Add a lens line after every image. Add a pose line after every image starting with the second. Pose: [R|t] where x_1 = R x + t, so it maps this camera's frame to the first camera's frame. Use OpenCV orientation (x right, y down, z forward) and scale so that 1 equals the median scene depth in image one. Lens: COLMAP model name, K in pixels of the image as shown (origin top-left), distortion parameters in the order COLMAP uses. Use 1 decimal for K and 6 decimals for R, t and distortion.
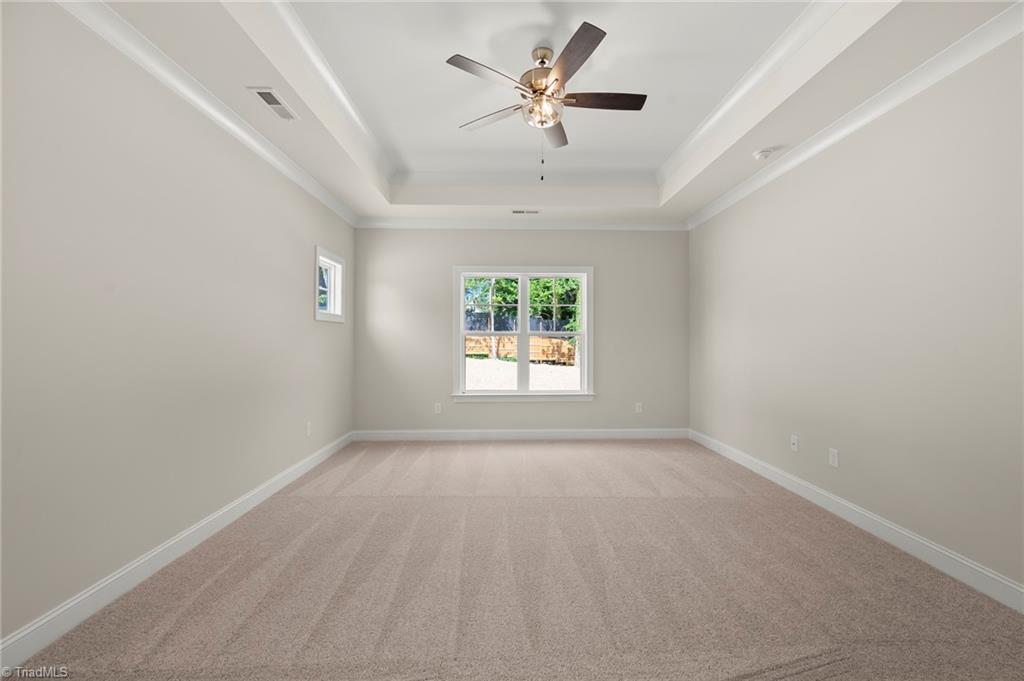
lens RADIAL K [[409.9, 0, 512.0], [0, 409.9, 340.5], [0, 0, 1]] dist [-0.000008, 0.000195]
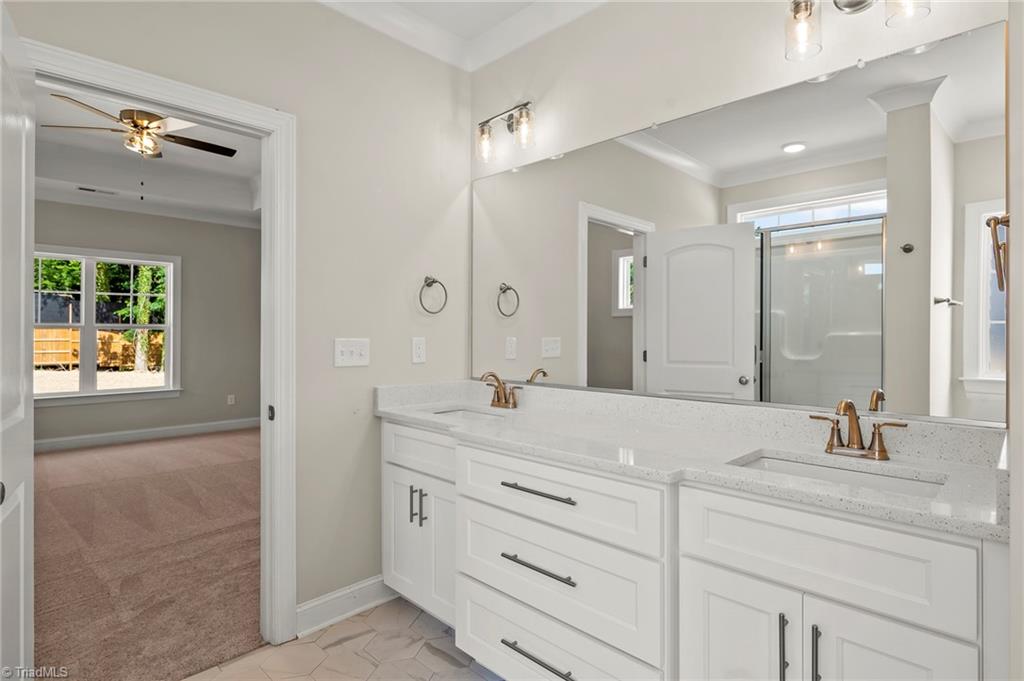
lens RADIAL K [[532.7, 0, 511.4], [0, 532.7, 322.9], [0, 0, 1]] dist [-0.002670, -0.000523]
pose [[0.714625, 0.011479, 0.699413, -0.118917], [0.002586, 0.999815, -0.019052, 0.001244], [-0.699503, 0.015424, 0.714464, -0.430515]]
